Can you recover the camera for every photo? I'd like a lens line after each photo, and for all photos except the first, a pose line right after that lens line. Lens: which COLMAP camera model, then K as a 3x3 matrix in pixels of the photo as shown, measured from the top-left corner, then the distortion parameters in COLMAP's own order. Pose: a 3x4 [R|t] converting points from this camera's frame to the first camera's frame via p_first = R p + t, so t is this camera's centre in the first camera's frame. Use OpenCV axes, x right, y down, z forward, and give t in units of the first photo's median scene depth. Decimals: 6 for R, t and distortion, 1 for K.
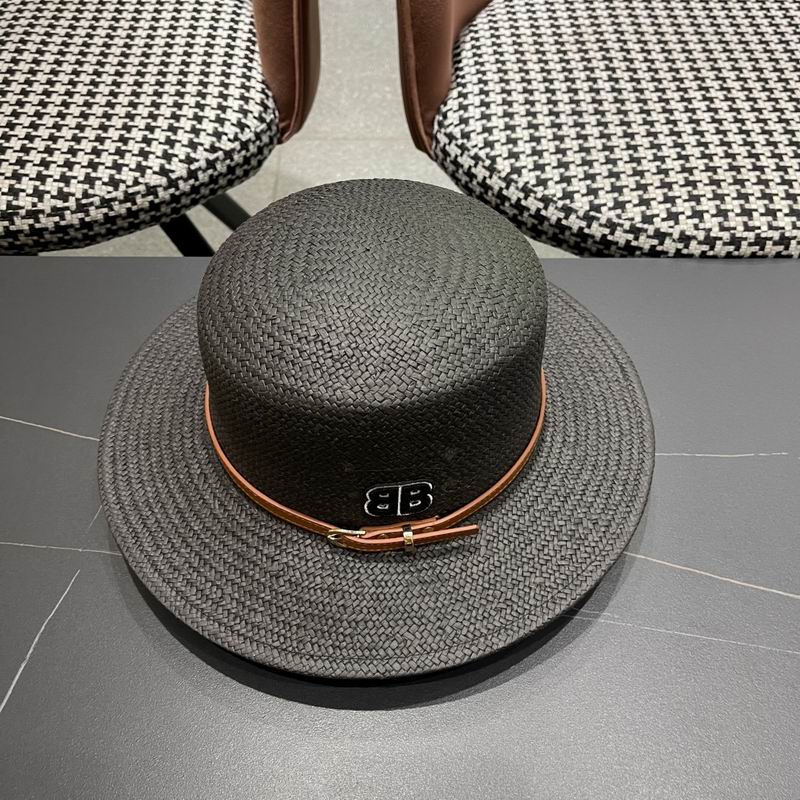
lens RADIAL K [[857.0, 0, 406.6], [0, 857.0, 398.6], [0, 0, 1]] dist [0.022248, 0.000000]
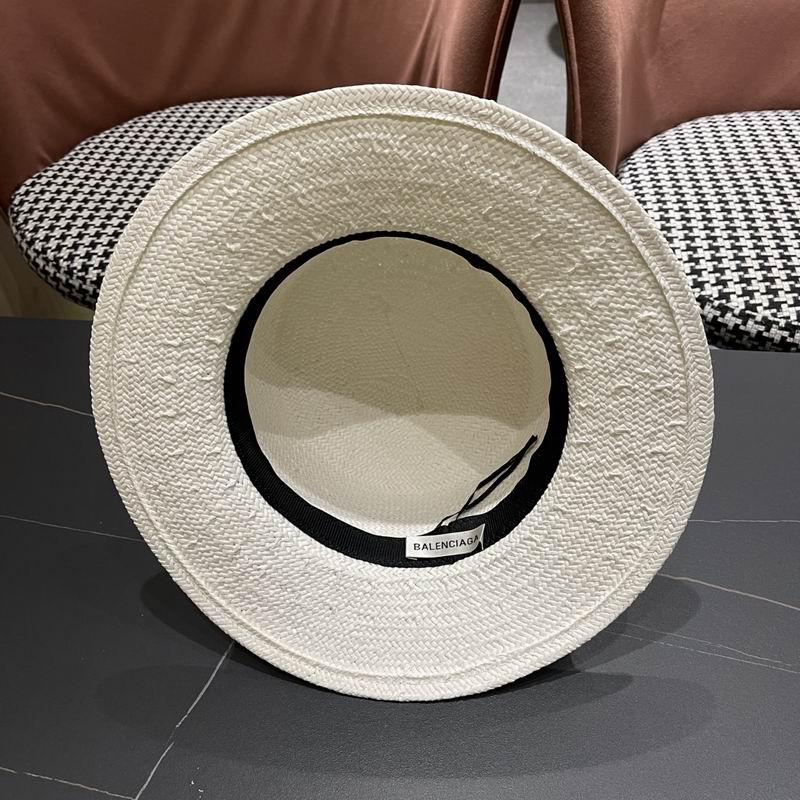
lens RADIAL K [[857.0, 0, 398.3], [0, 857.0, 400.1], [0, 0, 1]] dist [0.022248, 0.000000]
pose [[0.989664, 0.054014, -0.132841, -0.066880], [-0.077995, 0.980098, -0.182550, 0.120962], [0.120337, 0.191024, 0.974181, -0.080023]]
